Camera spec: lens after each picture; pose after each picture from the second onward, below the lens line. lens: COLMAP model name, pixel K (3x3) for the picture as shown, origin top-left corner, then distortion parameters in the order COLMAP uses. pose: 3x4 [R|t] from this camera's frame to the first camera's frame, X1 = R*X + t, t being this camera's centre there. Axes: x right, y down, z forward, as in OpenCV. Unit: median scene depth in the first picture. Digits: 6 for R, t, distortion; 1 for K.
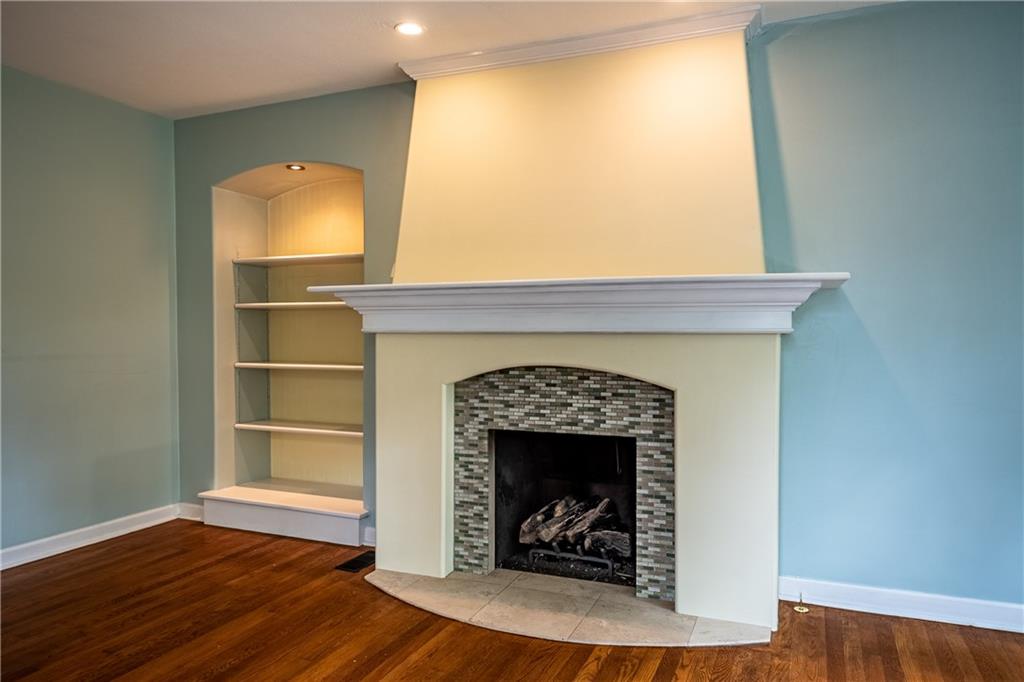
lens RADIAL K [[667.7, 0, 512.0], [0, 667.7, 341.0], [0, 0, 1]] dist [0.022569, -0.001584]
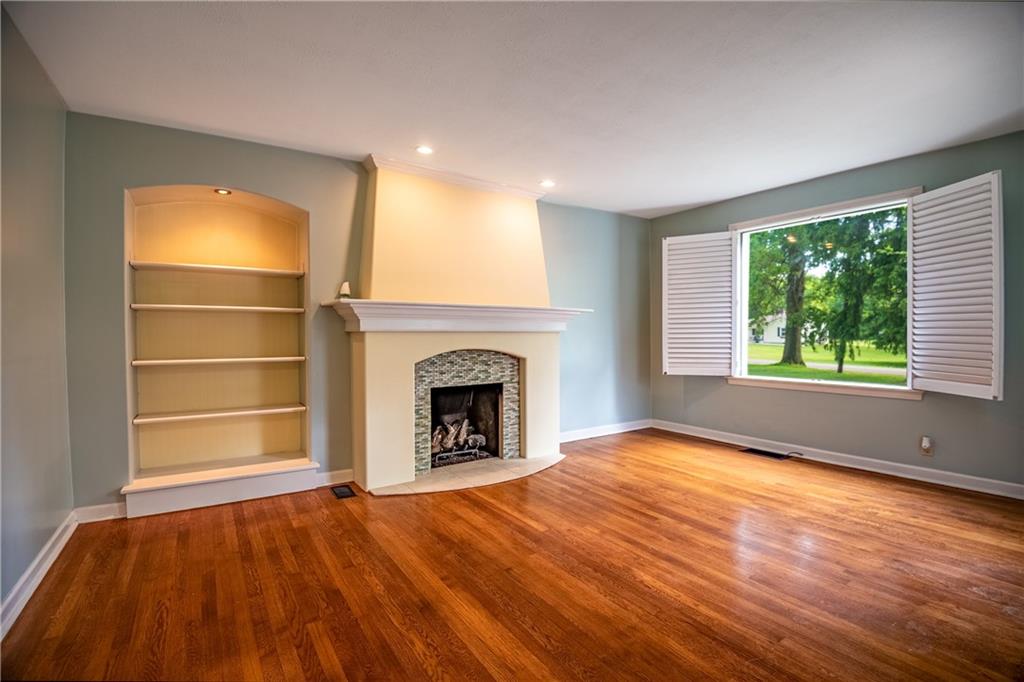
lens RADIAL K [[477.6, 0, 512.0], [0, 477.6, 341.0], [0, 0, 1]] dist [0.001029, -0.026803]
pose [[0.553724, -0.017150, 0.832524, -0.987749], [0.011384, 0.999850, 0.013025, -0.002342], [-0.832623, 0.002266, 0.553836, 0.156676]]
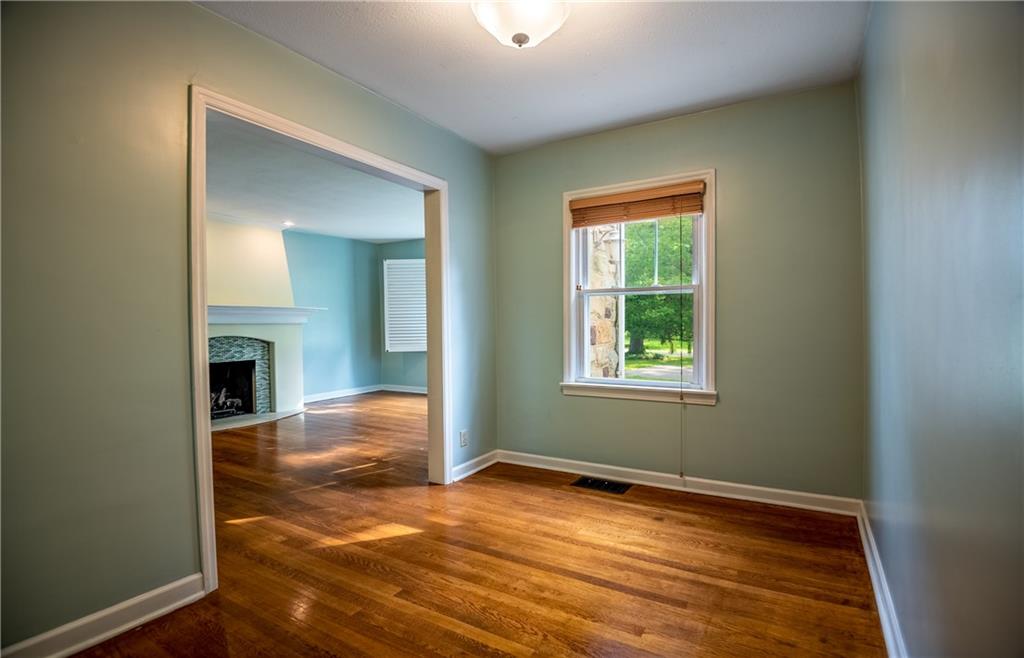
lens RADIAL K [[494.8, 0, 571.1], [0, 494.8, 336.3], [0, 0, 1]] dist [-0.002740, -0.000574]
pose [[0.064213, -0.031383, 0.997443, -1.803513], [0.011718, 0.999460, 0.030692, -0.007177], [-0.997867, 0.009717, 0.064546, -0.491312]]
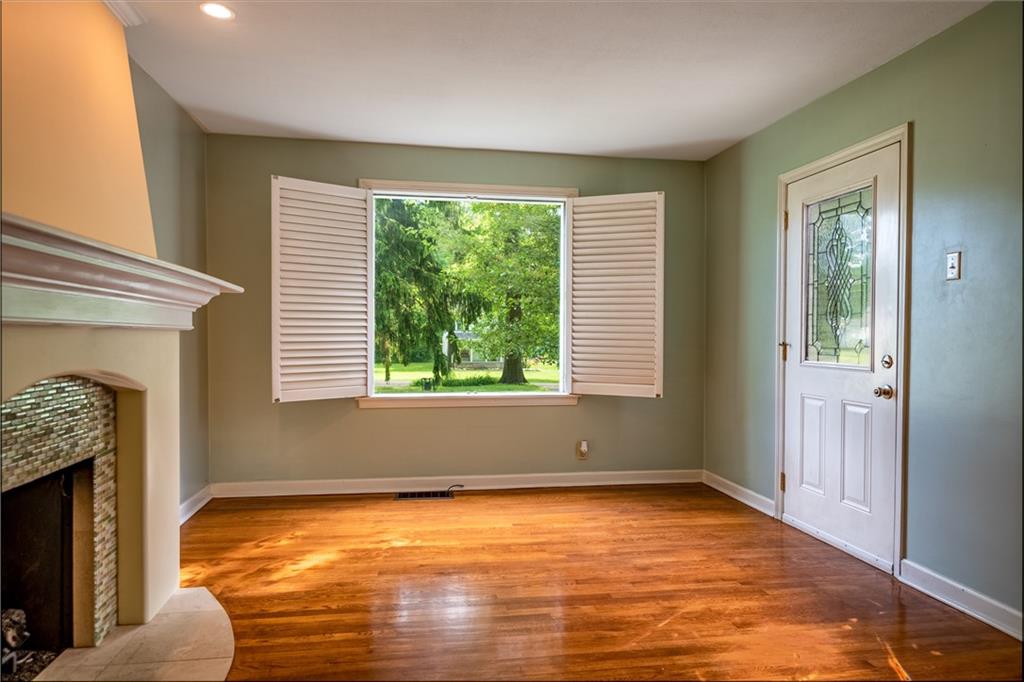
lens RADIAL K [[667.7, 0, 512.0], [0, 667.7, 341.0], [0, 0, 1]] dist [0.022569, -0.001584]
pose [[-0.534519, -0.013335, 0.845051, -0.758662], [-0.002487, 0.999896, 0.014205, -0.008626], [-0.845153, 0.005492, -0.534497, 0.974925]]
